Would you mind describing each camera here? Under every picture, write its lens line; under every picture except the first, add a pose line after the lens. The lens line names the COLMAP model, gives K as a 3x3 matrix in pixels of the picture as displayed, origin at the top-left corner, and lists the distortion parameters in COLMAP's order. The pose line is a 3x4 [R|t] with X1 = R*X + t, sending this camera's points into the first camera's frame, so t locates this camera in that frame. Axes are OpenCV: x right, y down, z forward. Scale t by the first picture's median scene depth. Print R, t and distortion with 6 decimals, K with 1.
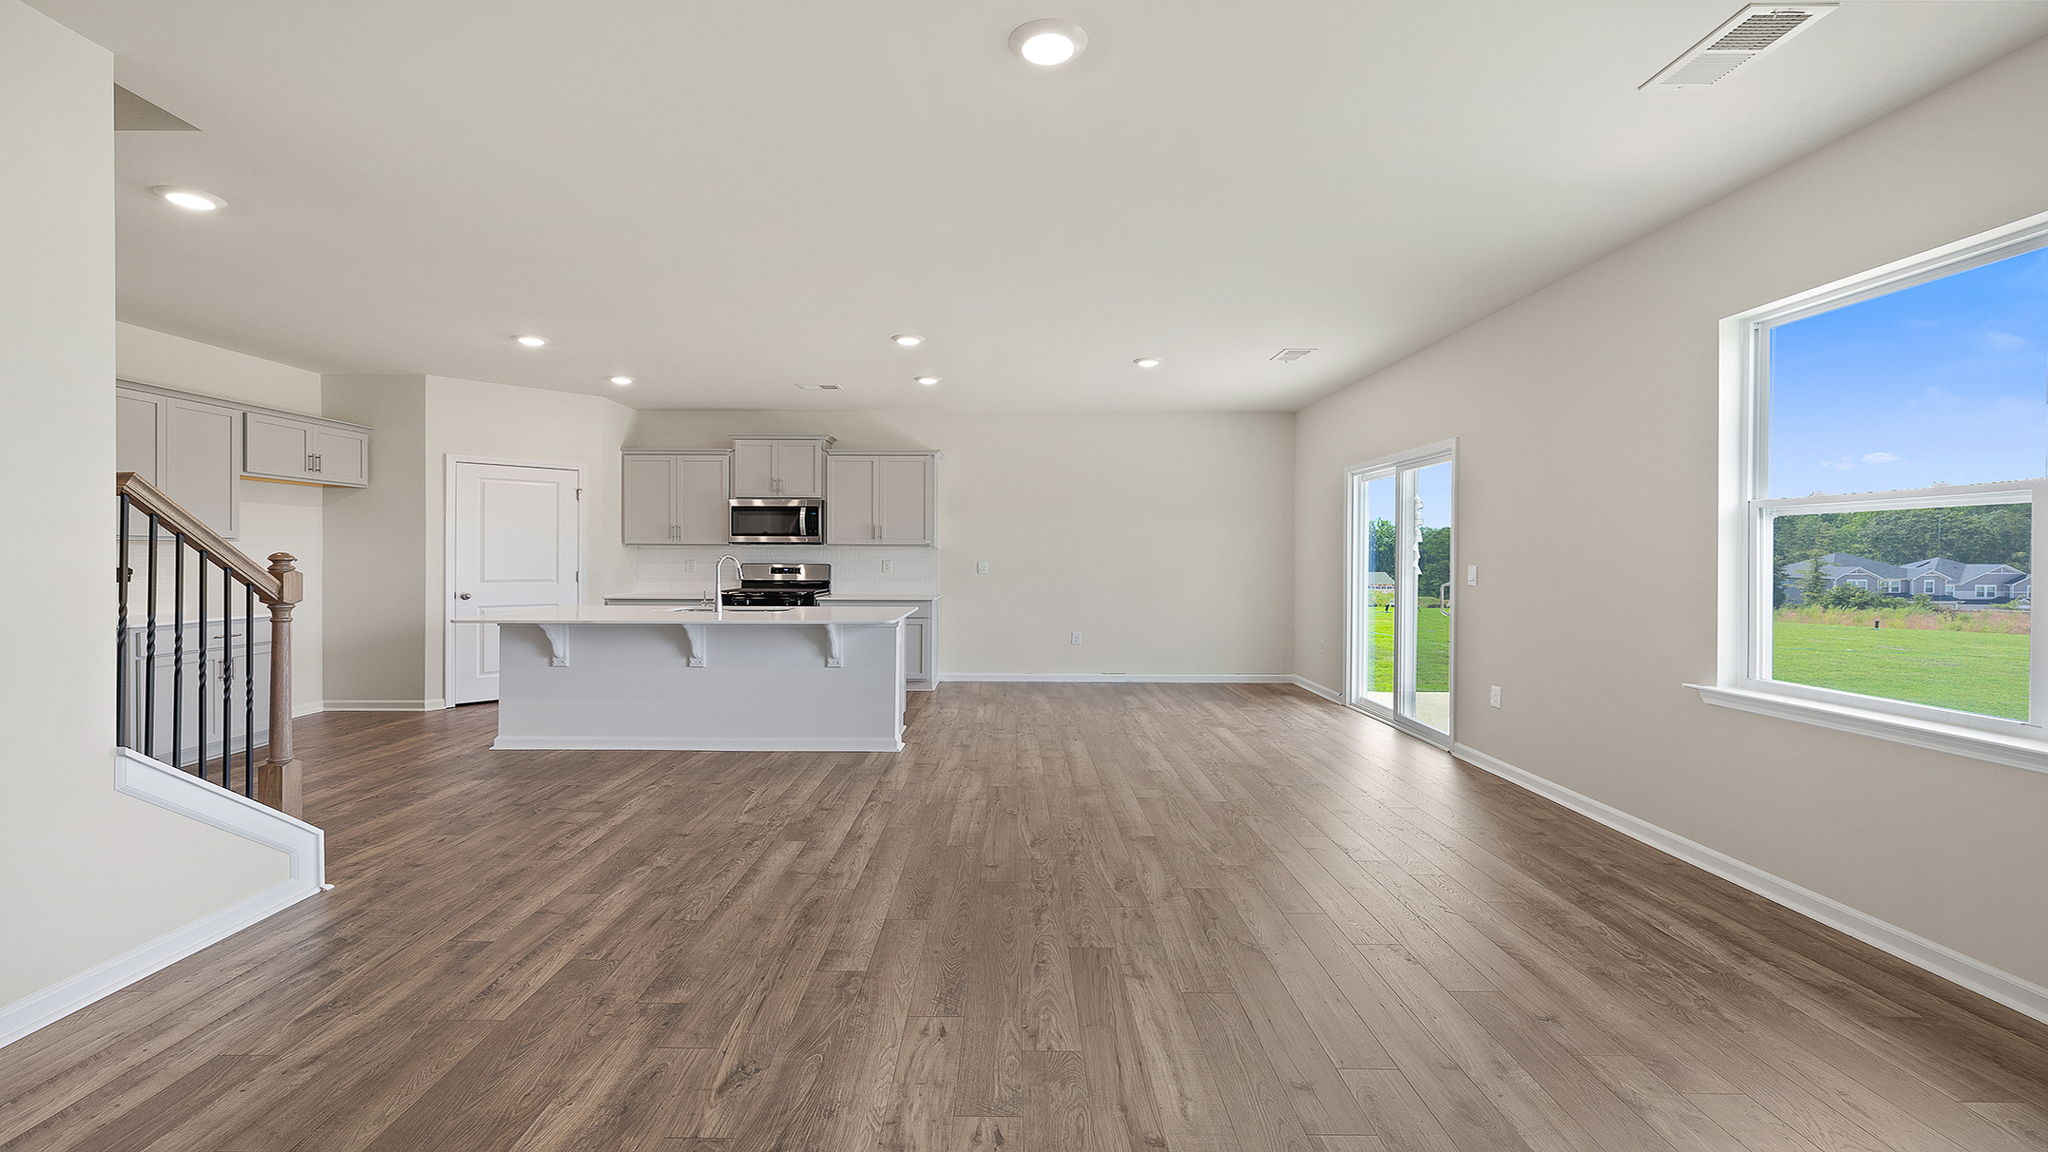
lens RADIAL K [[867.4, 0, 1003.7], [0, 867.4, 553.9], [0, 0, 1]] dist [0.000872, 0.000430]
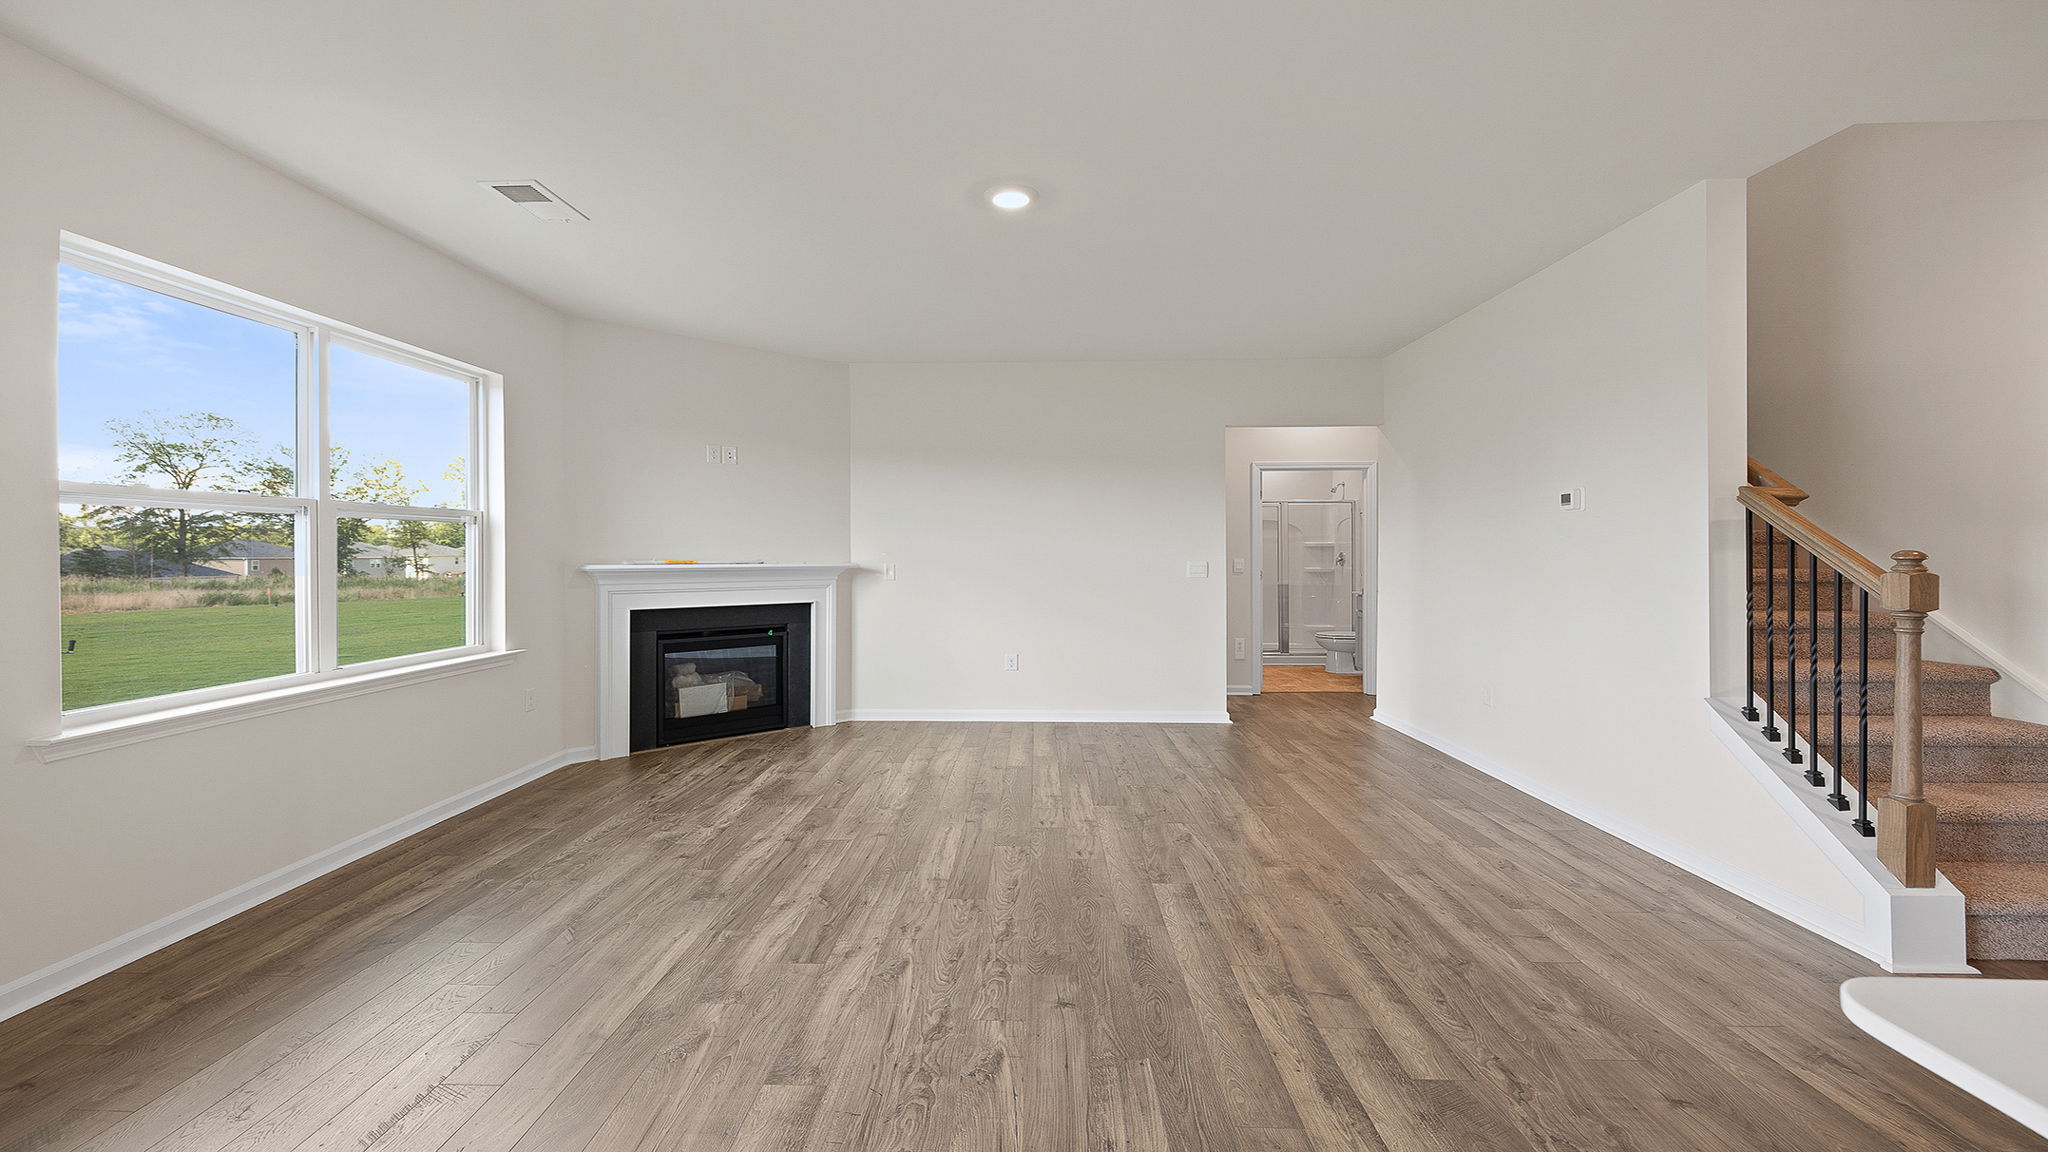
lens RADIAL K [[867.4, 0, 1003.7], [0, 867.4, 553.9], [0, 0, 1]] dist [0.000872, 0.000430]
pose [[-0.999613, -0.000529, 0.027831, 0.022836], [-0.000557, 0.999999, -0.000971, 0.003743], [-0.027830, -0.000986, -0.999612, 2.434755]]
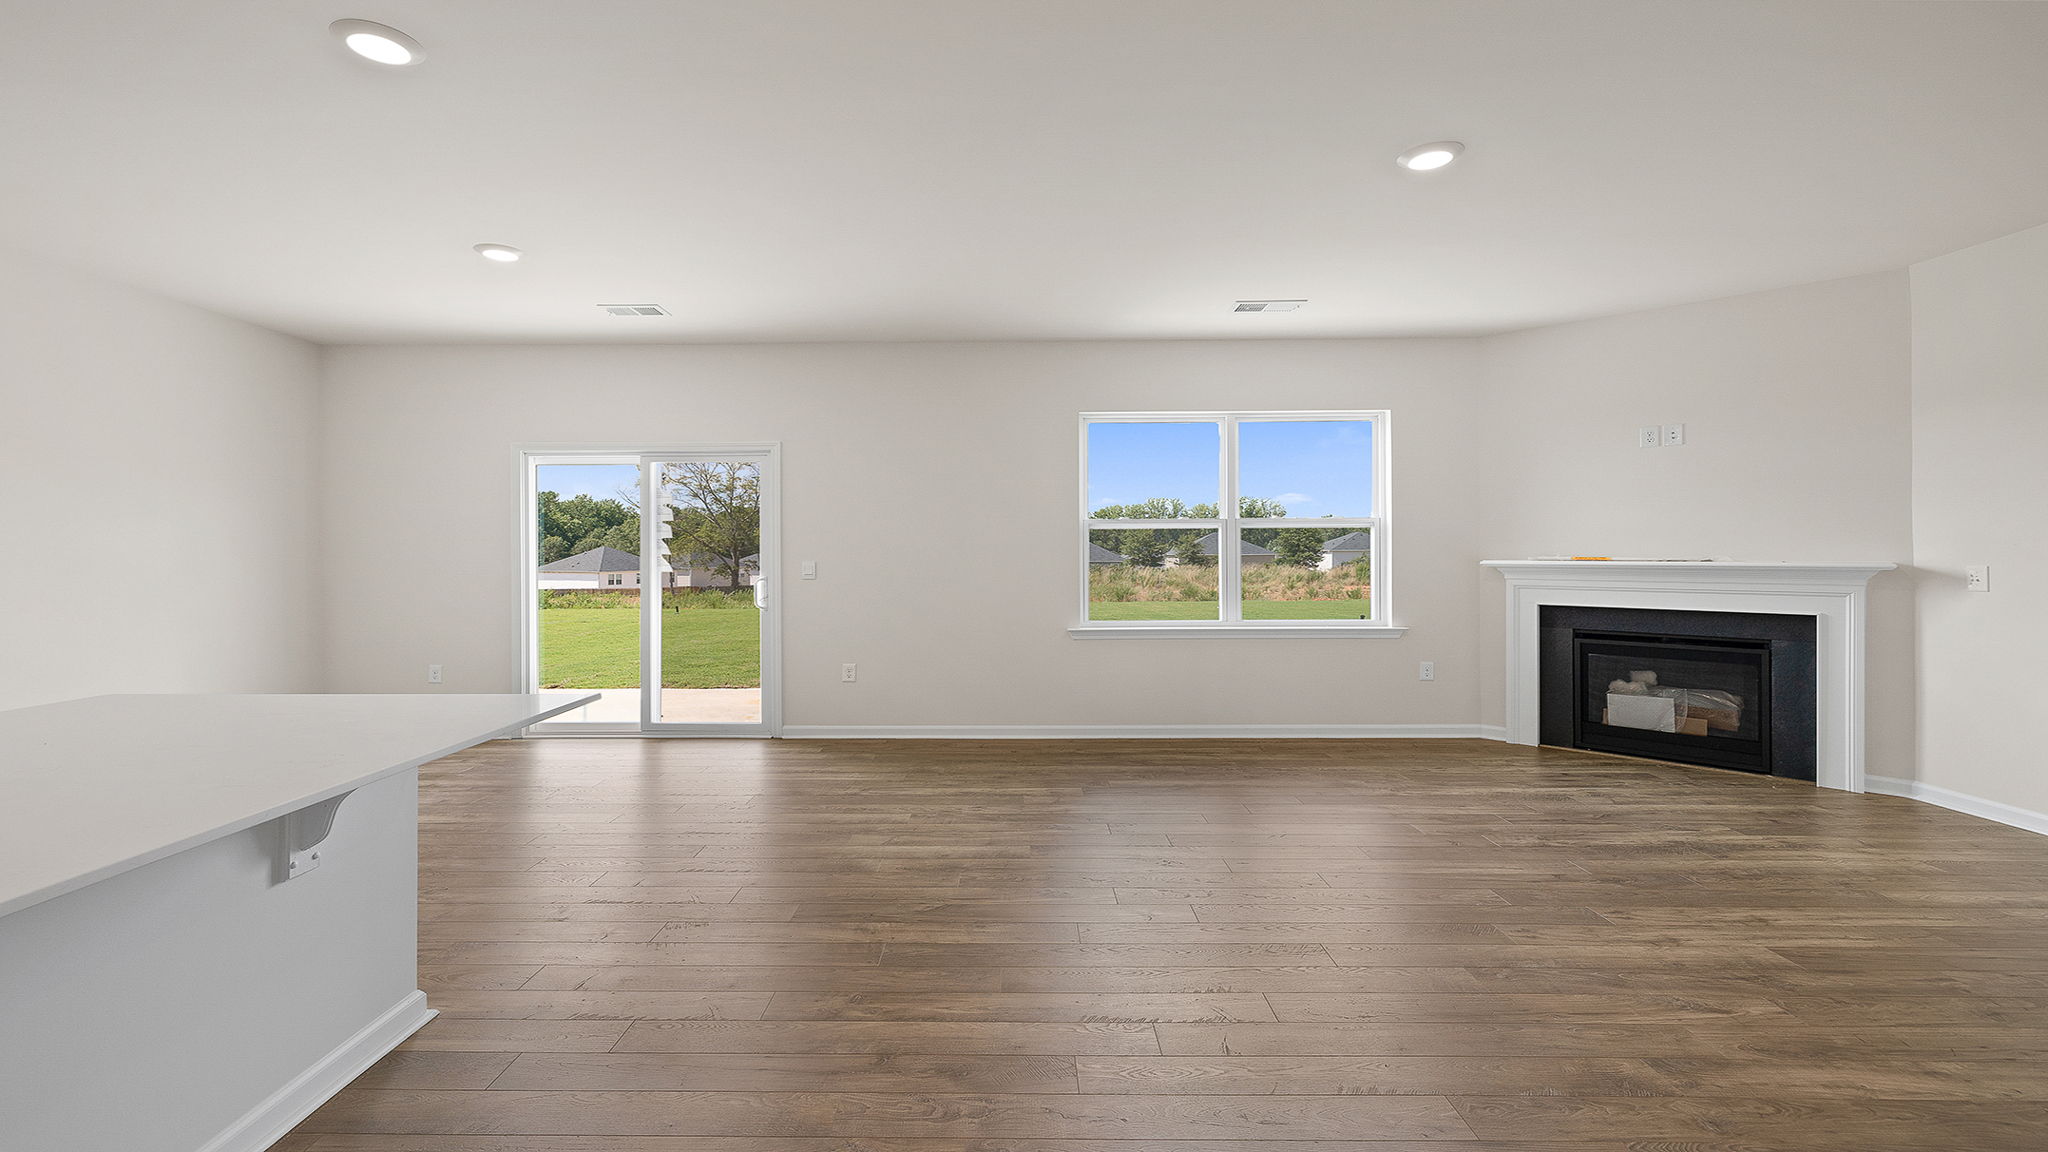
lens RADIAL K [[867.4, 0, 1003.7], [0, 867.4, 553.9], [0, 0, 1]] dist [0.000872, 0.000430]
pose [[0.004192, -0.005365, 0.999977, -1.246056], [0.001866, 0.999984, 0.005357, -0.002294], [-0.999989, 0.001843, 0.004202, 1.640016]]
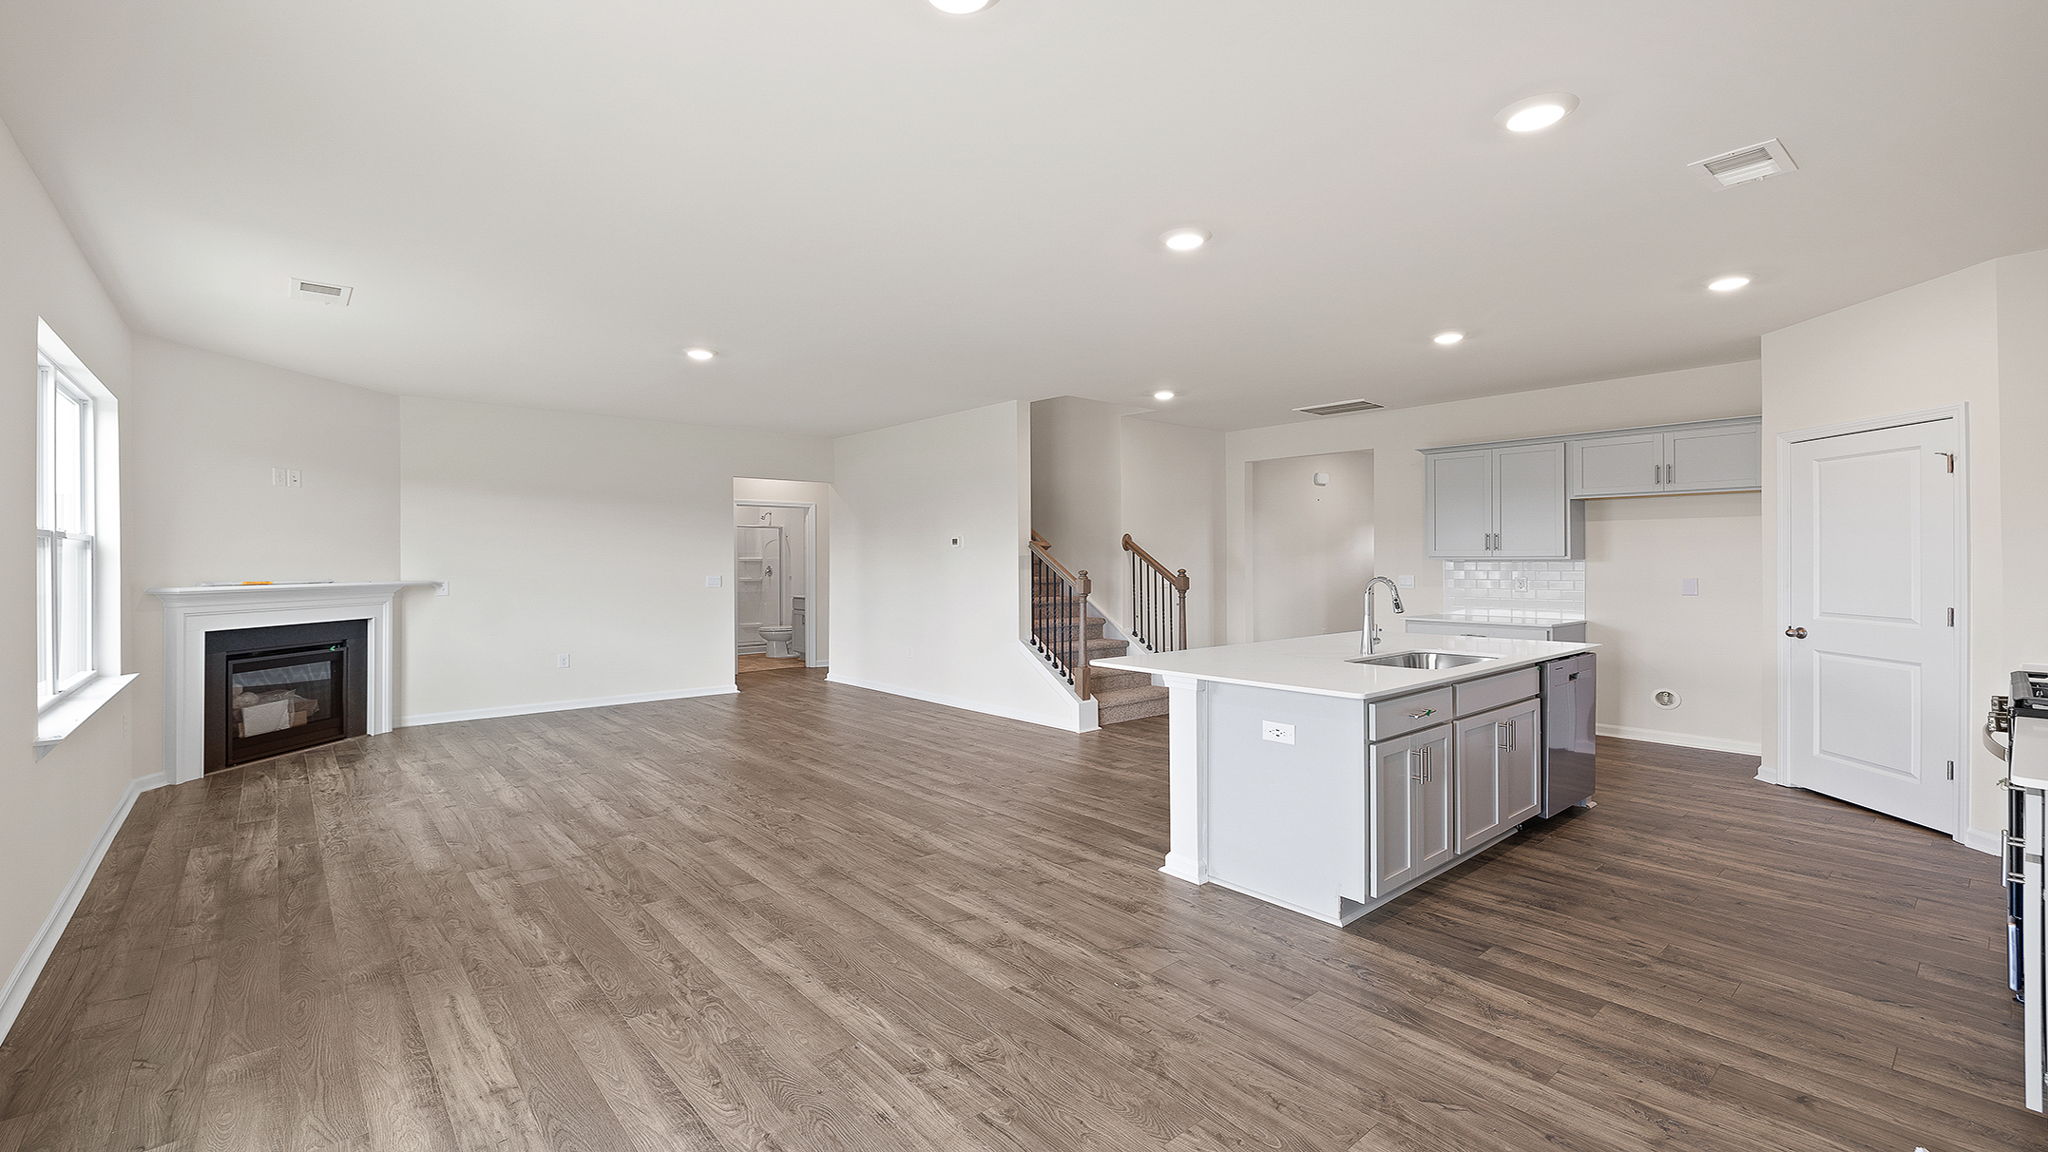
lens RADIAL K [[867.4, 0, 1003.7], [0, 867.4, 553.9], [0, 0, 1]] dist [0.000872, 0.000430]
pose [[-0.756397, -0.005106, -0.654093, 0.946691], [0.001423, 0.999954, -0.009450, -0.029445], [0.654111, -0.008079, -0.756355, 3.266879]]
